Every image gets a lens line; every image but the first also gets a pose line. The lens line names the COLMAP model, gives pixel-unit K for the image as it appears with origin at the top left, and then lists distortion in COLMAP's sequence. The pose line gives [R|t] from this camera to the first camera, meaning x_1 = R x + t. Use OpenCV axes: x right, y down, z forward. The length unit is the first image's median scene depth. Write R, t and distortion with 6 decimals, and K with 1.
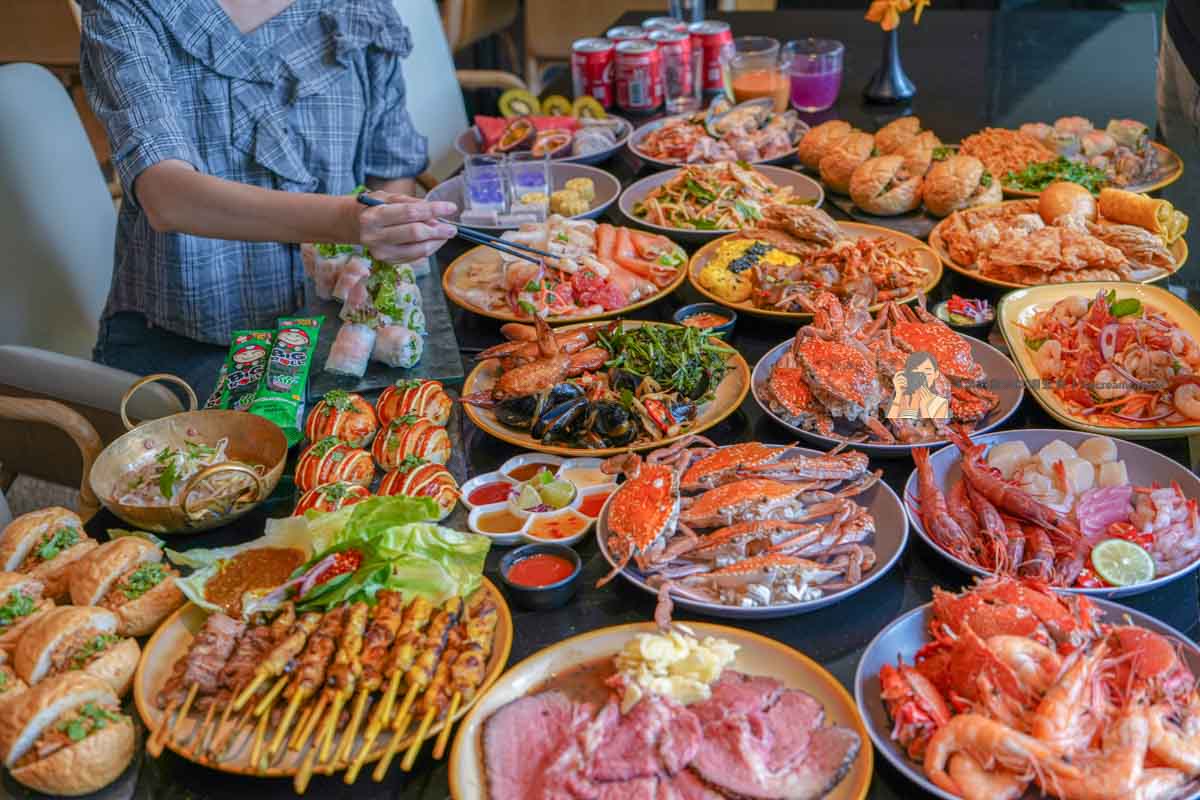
lens RADIAL K [[1653.3, 0, 600.0], [0, 1653.3, 400.0], [0, 0, 1]] dist [0.001875, -0.000114]
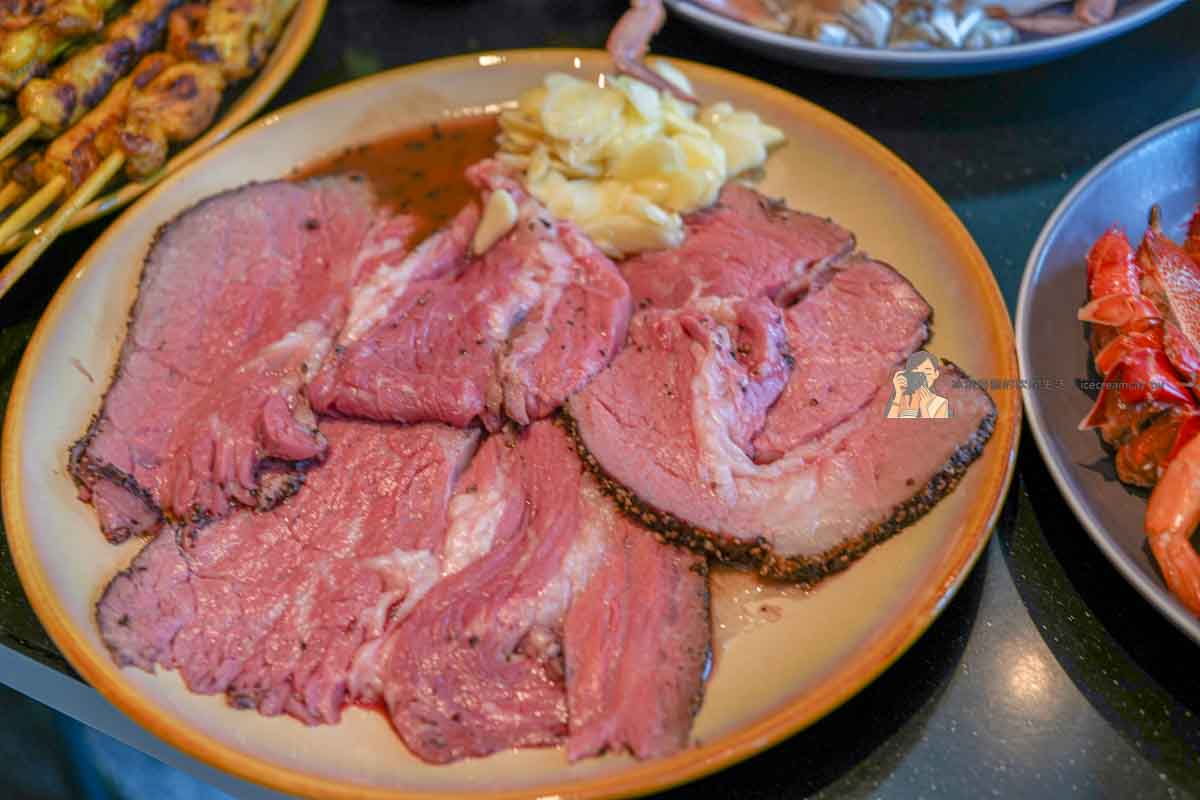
lens RADIAL K [[1653.3, 0, 600.0], [0, 1653.3, 400.0], [0, 0, 1]] dist [0.001875, -0.000114]
pose [[0.977423, 0.158030, -0.140251, 0.105687], [-0.100224, 0.931116, 0.350684, 0.064610], [0.186008, -0.328710, 0.925932, 0.547497]]
